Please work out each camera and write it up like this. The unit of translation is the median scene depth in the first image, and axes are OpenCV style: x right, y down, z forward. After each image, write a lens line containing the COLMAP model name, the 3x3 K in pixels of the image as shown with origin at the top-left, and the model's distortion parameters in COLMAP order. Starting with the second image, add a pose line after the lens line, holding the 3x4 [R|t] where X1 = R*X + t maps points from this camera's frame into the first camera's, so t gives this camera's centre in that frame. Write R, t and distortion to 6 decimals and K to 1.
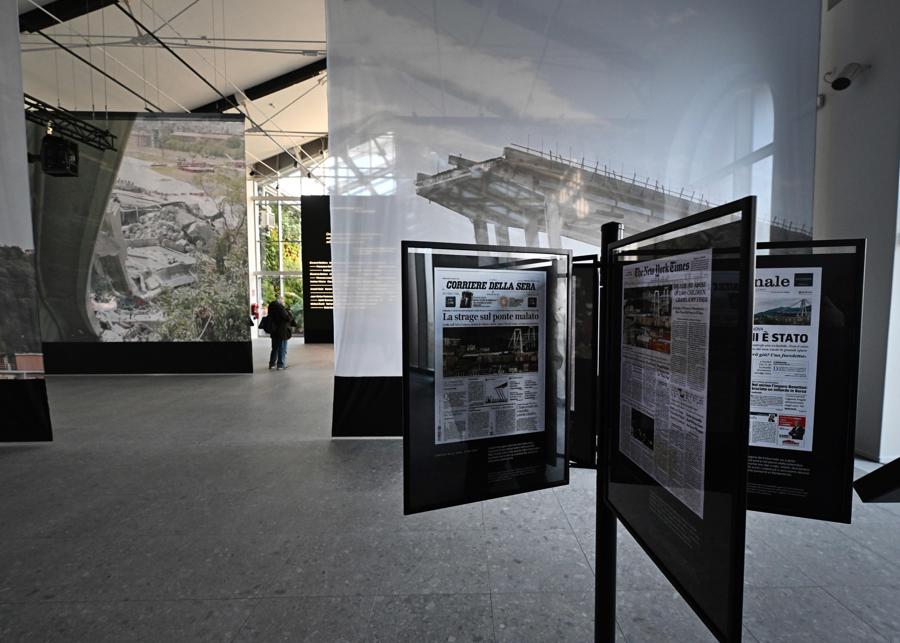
lens RADIAL K [[381.0, 0, 469.1], [0, 381.0, 324.7], [0, 0, 1]] dist [0.060983, 0.001426]
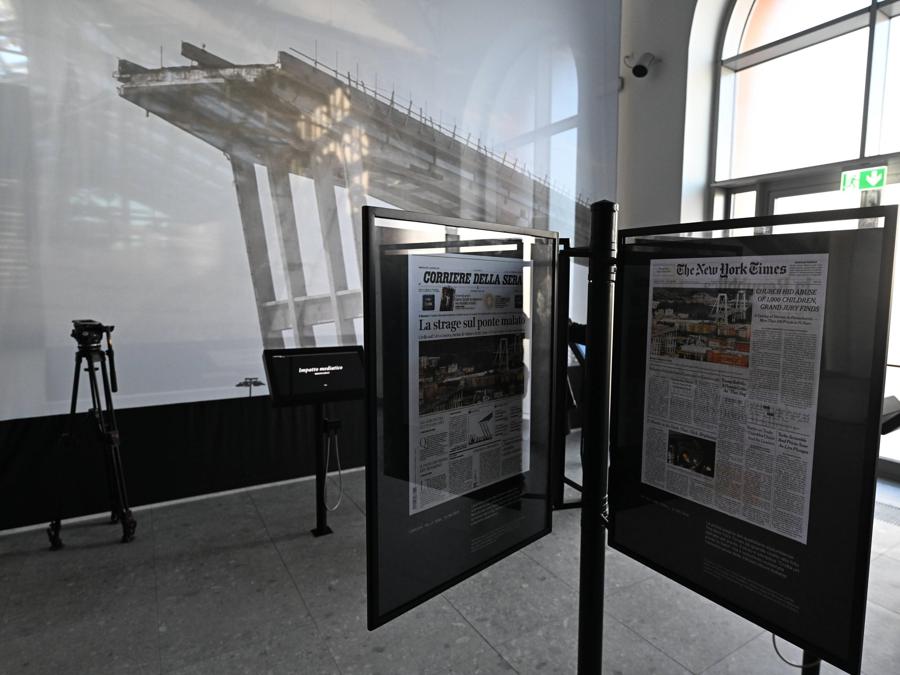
lens RADIAL K [[523.3, 0, 455.7], [0, 523.3, 335.1], [0, 0, 1]] dist [0.055584, -0.001246]
pose [[0.879488, -0.036716, 0.474504, -0.201791], [0.017202, 0.998821, 0.045403, -0.019794], [-0.475611, -0.031769, 0.879082, 0.076131]]
